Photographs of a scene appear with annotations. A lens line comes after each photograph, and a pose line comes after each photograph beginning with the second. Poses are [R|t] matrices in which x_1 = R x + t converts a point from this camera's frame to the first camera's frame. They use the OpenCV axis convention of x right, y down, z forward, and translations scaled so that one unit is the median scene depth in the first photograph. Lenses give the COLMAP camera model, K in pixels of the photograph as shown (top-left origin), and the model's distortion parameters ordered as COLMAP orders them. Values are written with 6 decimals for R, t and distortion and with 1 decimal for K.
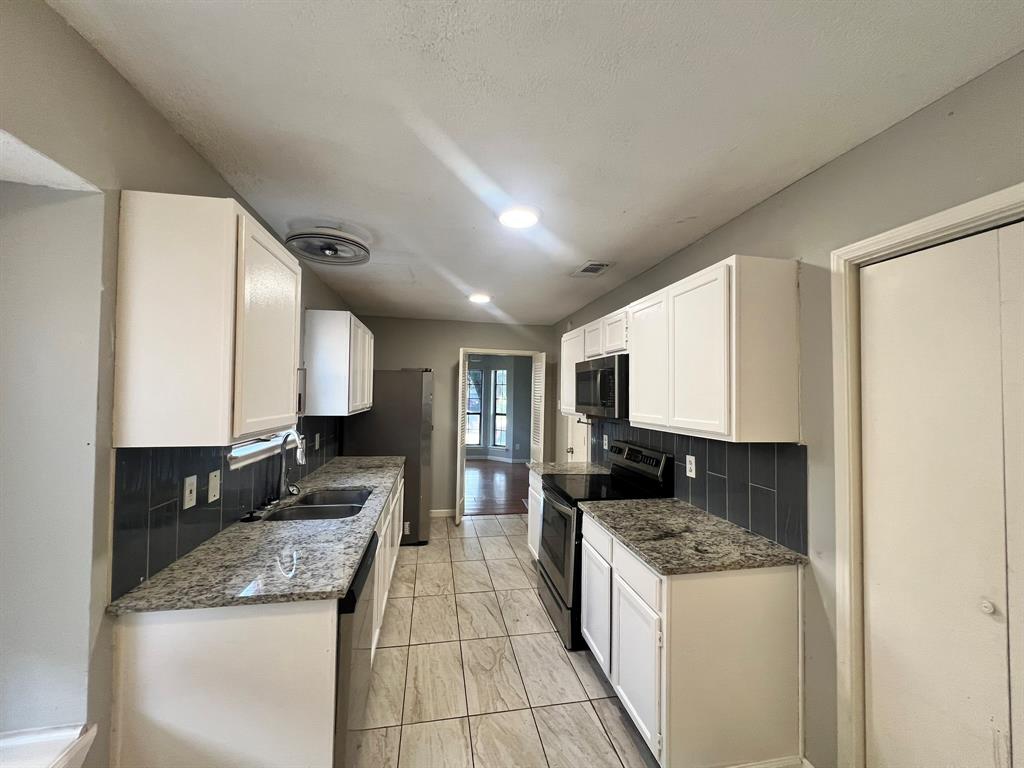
lens RADIAL K [[410.0, 0, 512.3], [0, 410.0, 384.3], [0, 0, 1]] dist [-0.000013, 0.000000]
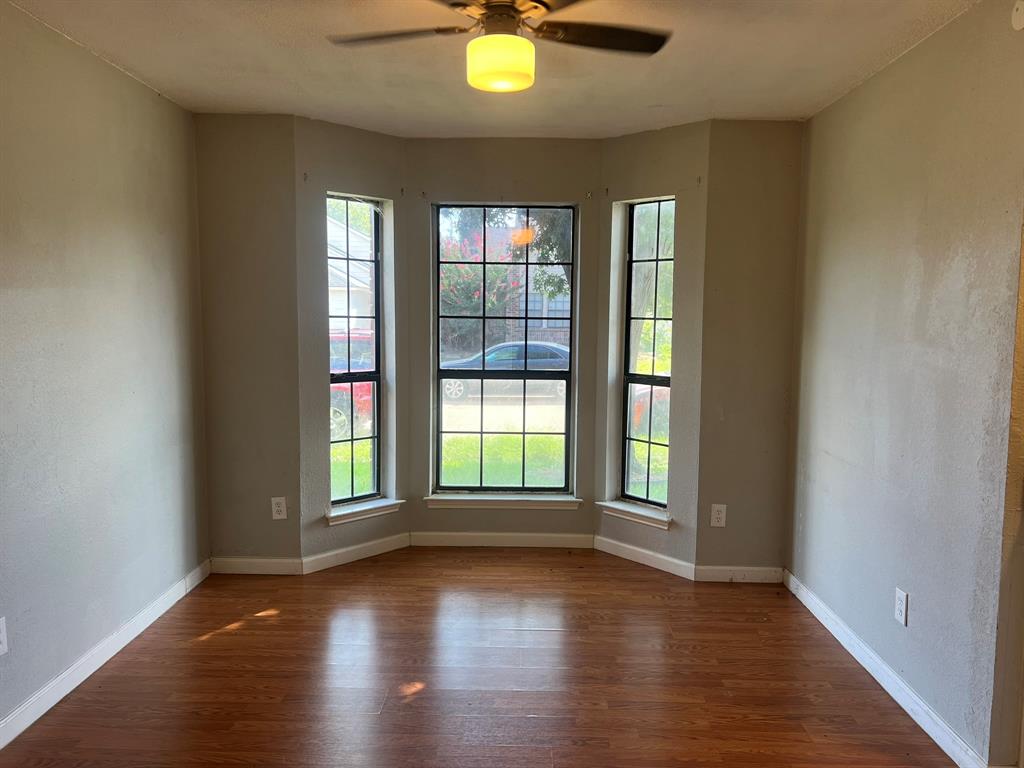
lens RADIAL K [[783.6, 0, 510.5], [0, 783.6, 386.9], [0, 0, 1]] dist [0.071525, -0.007815]
pose [[0.980938, 0.010721, -0.194023, -0.017495], [0.014659, 0.991549, 0.128903, 0.014009], [0.193766, -0.129291, 0.972491, 0.508591]]
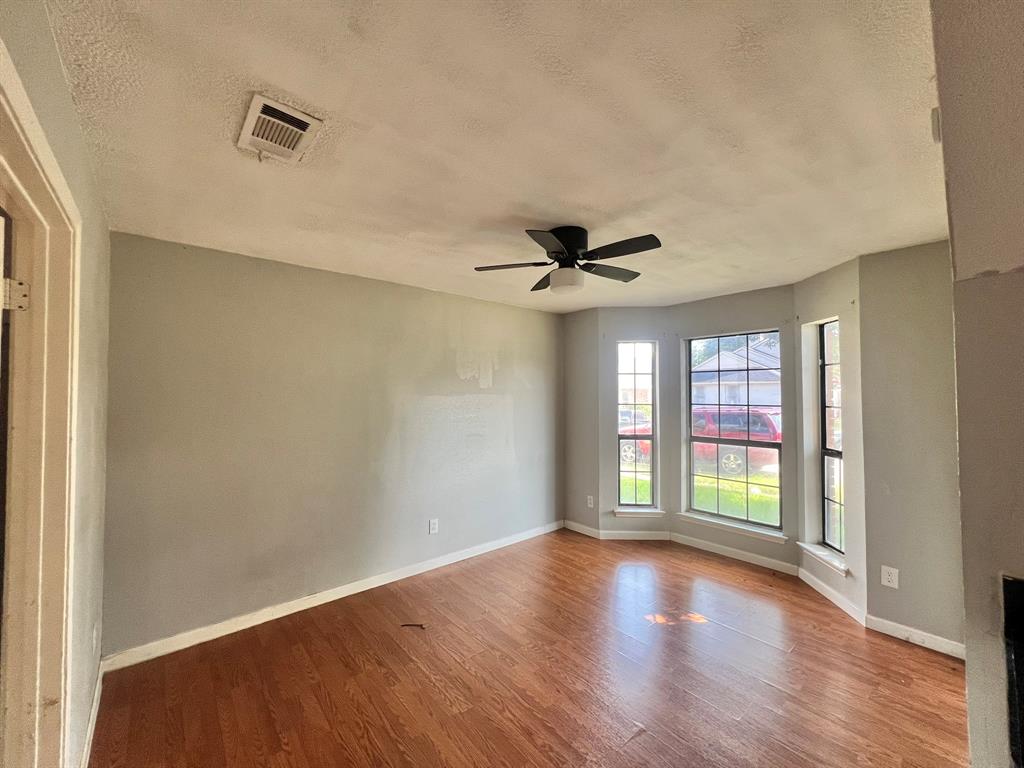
lens RADIAL K [[408.8, 0, 509.1], [0, 408.8, 384.7], [0, 0, 1]] dist [0.000780, 0.000415]
pose [[0.510694, -0.039453, -0.858857, 0.120740], [0.037366, 0.999021, -0.023673, 0.015491], [0.858950, -0.020002, 0.511669, 0.603586]]
